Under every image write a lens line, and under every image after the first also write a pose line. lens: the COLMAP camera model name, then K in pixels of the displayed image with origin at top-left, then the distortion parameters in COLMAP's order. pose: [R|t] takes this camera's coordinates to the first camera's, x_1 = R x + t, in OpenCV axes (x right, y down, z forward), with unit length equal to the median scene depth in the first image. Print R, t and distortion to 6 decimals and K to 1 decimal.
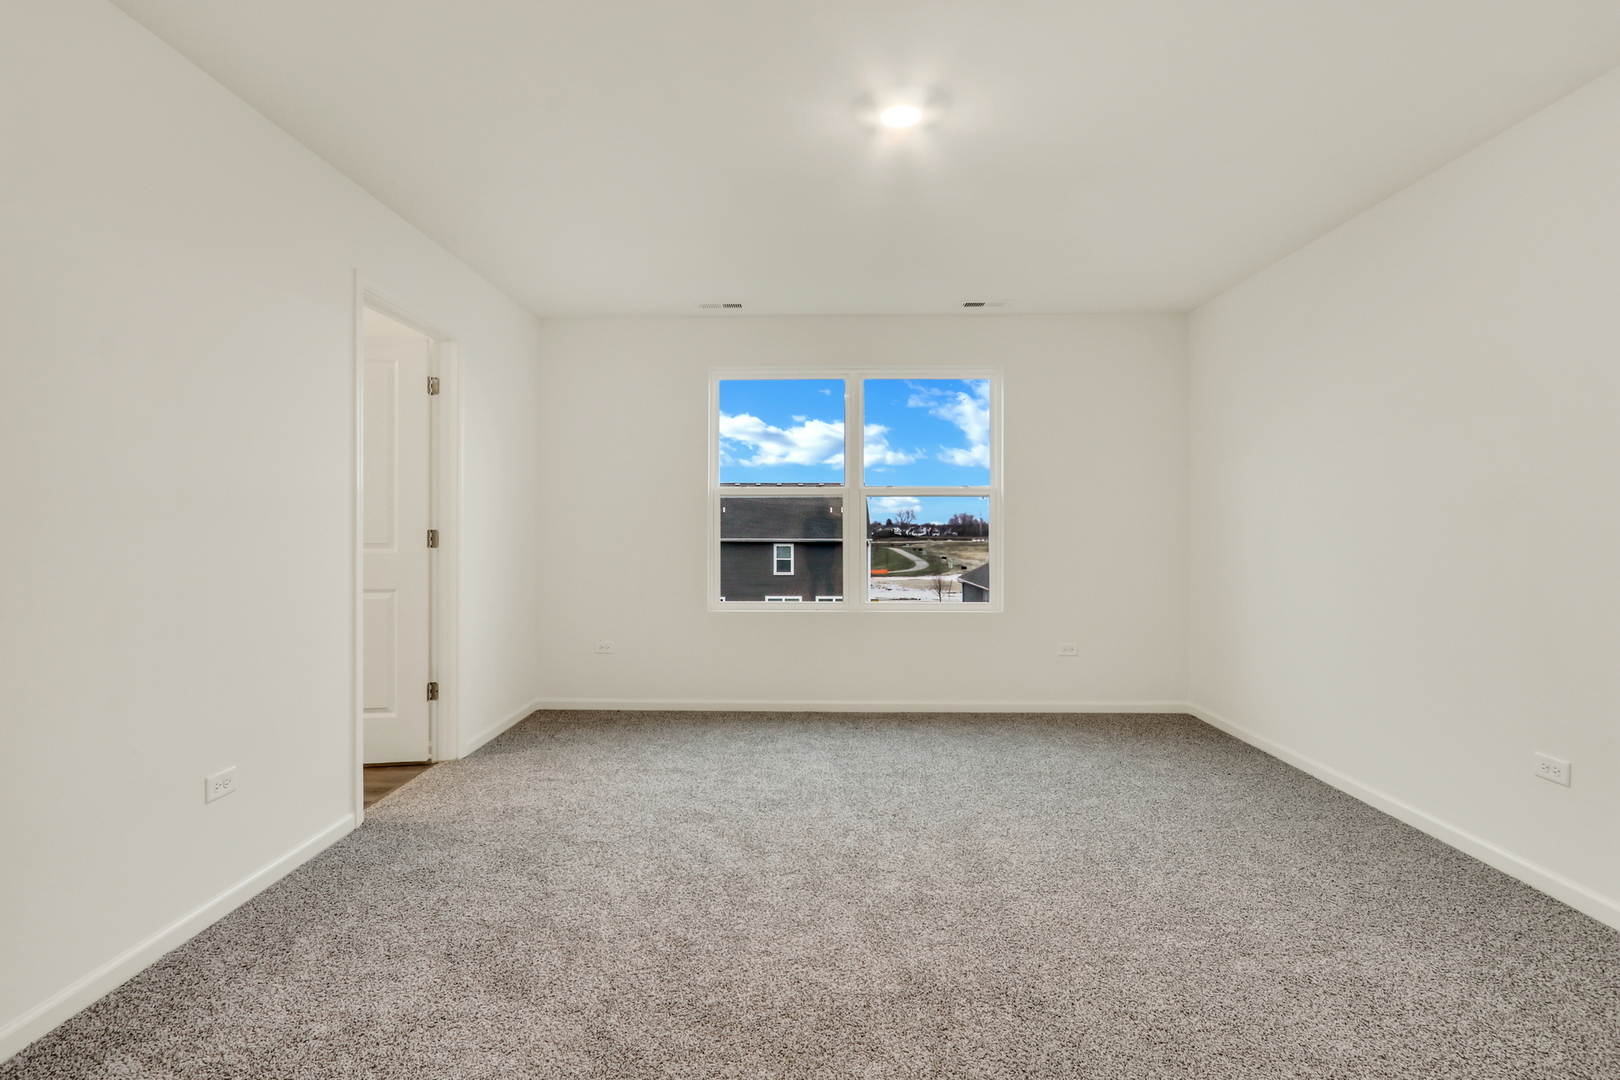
lens RADIAL K [[800.5, 0, 807.5], [0, 800.5, 524.6], [0, 0, 1]] dist [-0.010912, 0.001068]
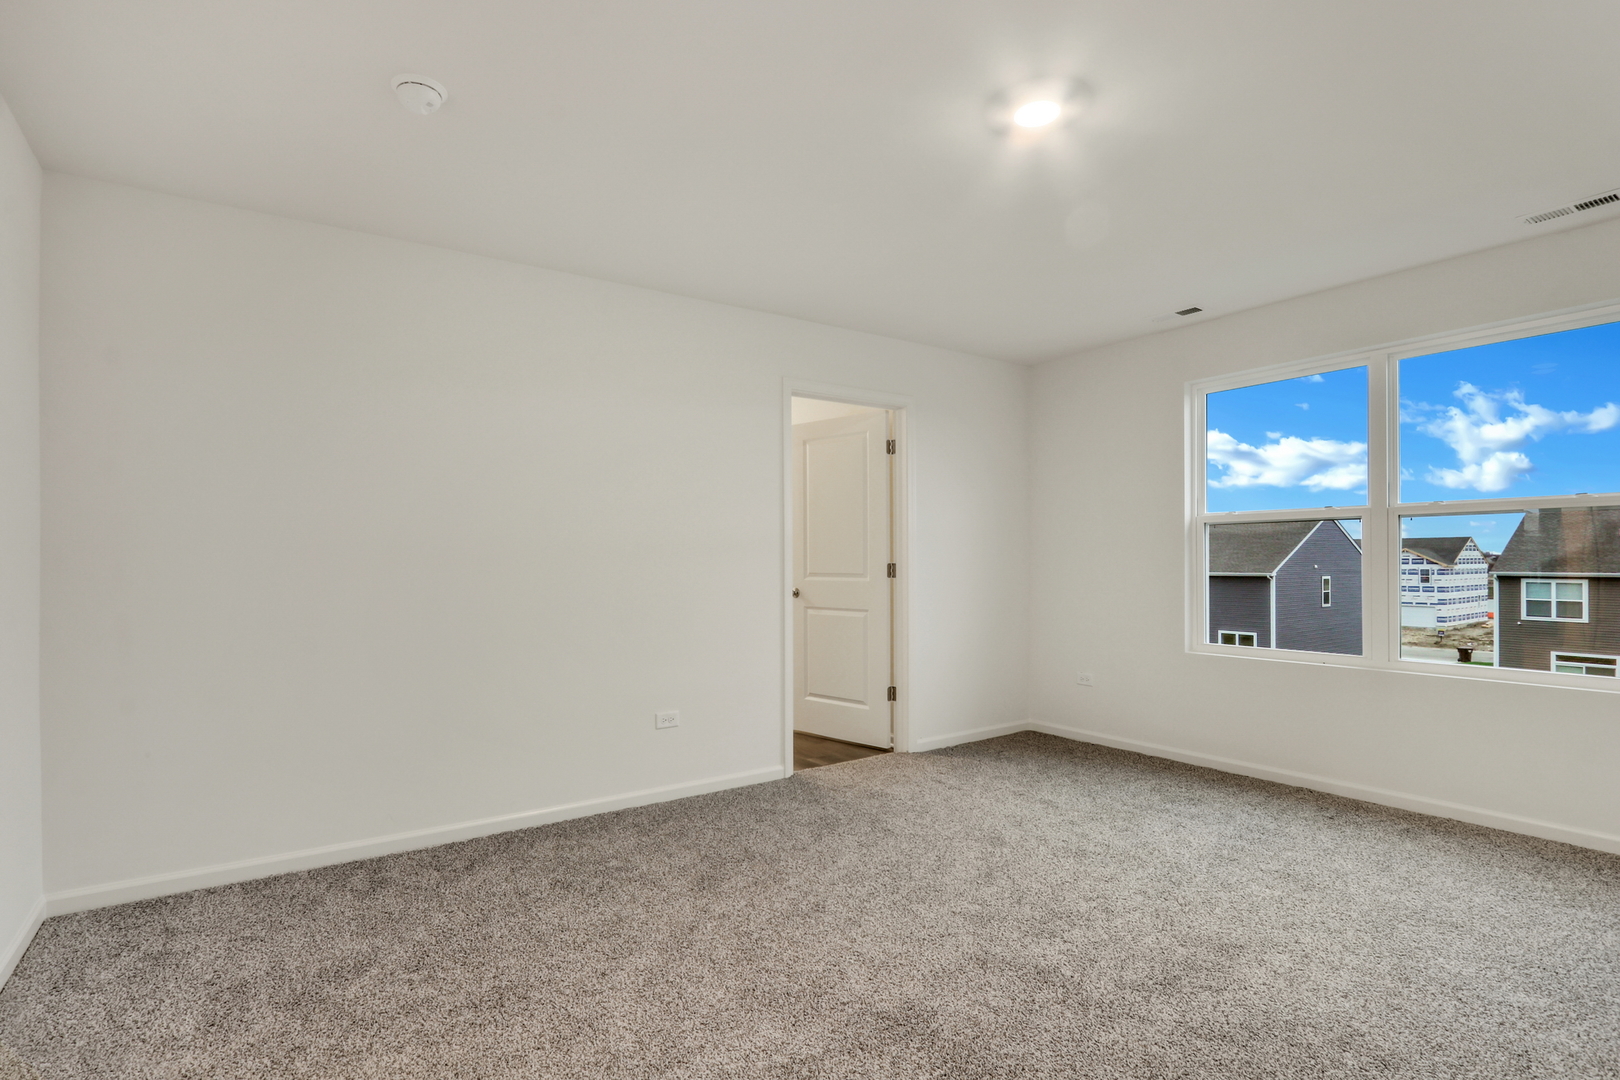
lens RADIAL K [[795.0, 0, 786.7], [0, 795.0, 551.4], [0, 0, 1]] dist [-0.014099, 0.000112]
pose [[0.584557, -0.012147, -0.811262, 0.453492], [0.009058, 0.999923, -0.008445, -0.002728], [0.811302, -0.002412, 0.584622, 0.150525]]
